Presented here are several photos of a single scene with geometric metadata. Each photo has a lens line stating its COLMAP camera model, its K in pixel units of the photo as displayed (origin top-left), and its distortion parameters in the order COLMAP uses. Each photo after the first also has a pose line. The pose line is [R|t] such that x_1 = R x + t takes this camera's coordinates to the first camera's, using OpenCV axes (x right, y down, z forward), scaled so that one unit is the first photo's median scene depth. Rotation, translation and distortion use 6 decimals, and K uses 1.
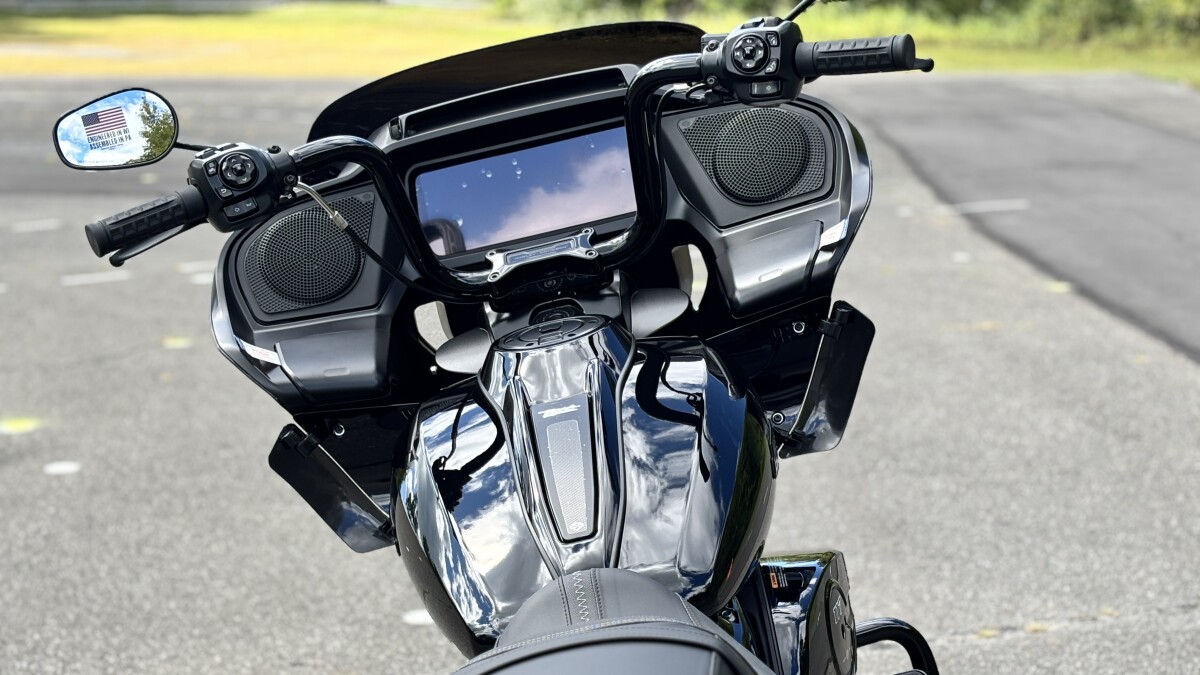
lens RADIAL K [[2121.3, 0, 596.6], [0, 2121.3, 339.6], [0, 0, 1]] dist [0.182021, 0.000000]
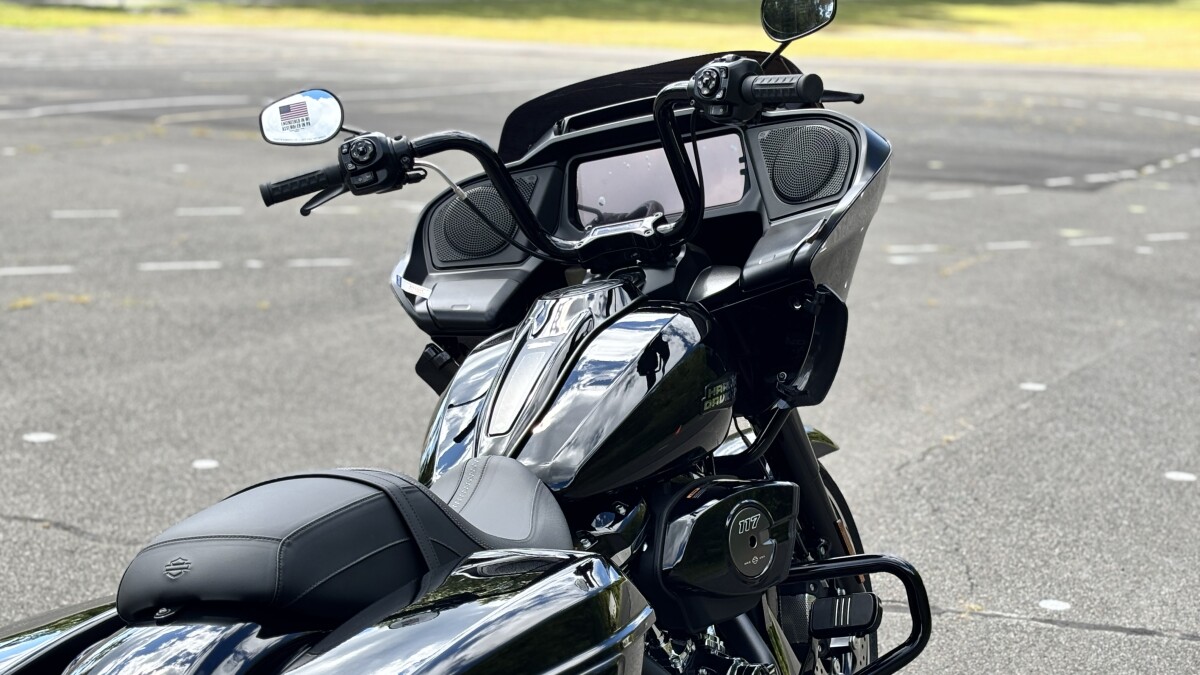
lens RADIAL K [[2229.8, 0, 606.7], [0, 2229.8, 337.0], [0, 0, 1]] dist [0.183869, 0.000000]
pose [[0.901928, 0.091811, -0.422014, 0.584298], [-0.091328, 0.995591, 0.021408, -0.004719], [0.422119, 0.019233, 0.906336, -0.239891]]
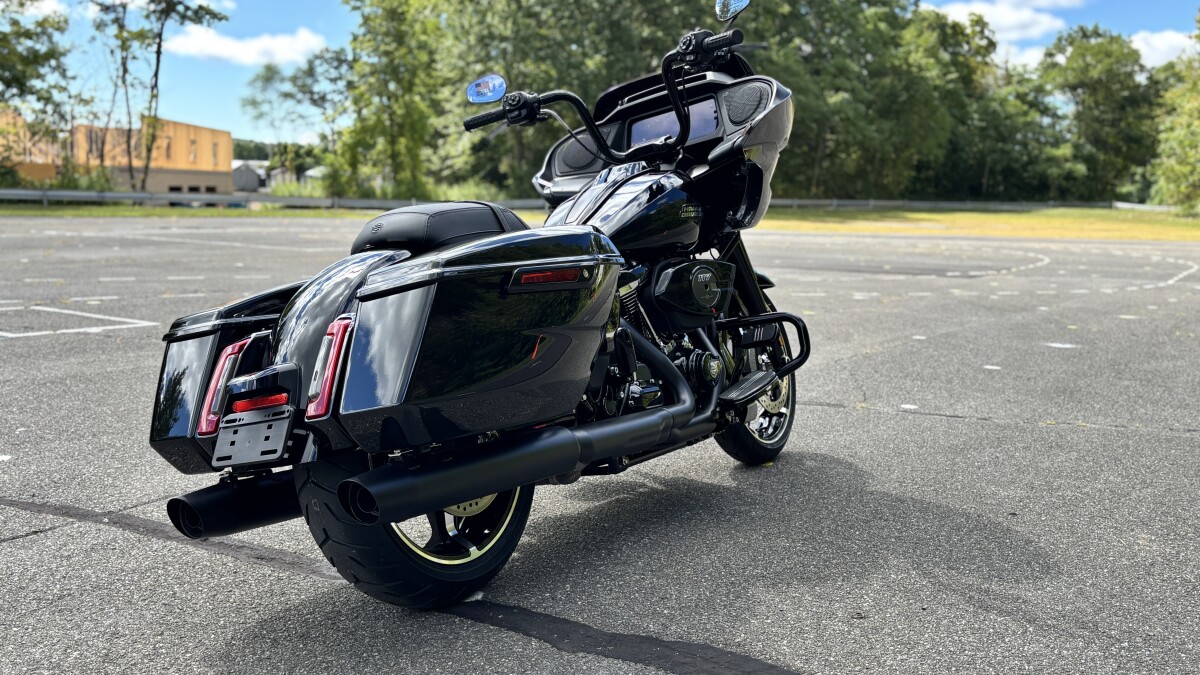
lens RADIAL K [[1134.2, 0, 591.9], [0, 1134.2, 338.1], [0, 0, 1]] dist [0.086956, 0.000000]
pose [[0.839868, 0.075192, -0.537558, 0.690124], [-0.105536, 0.994080, -0.025839, 0.239208], [0.532432, 0.078433, 0.842831, -0.127250]]
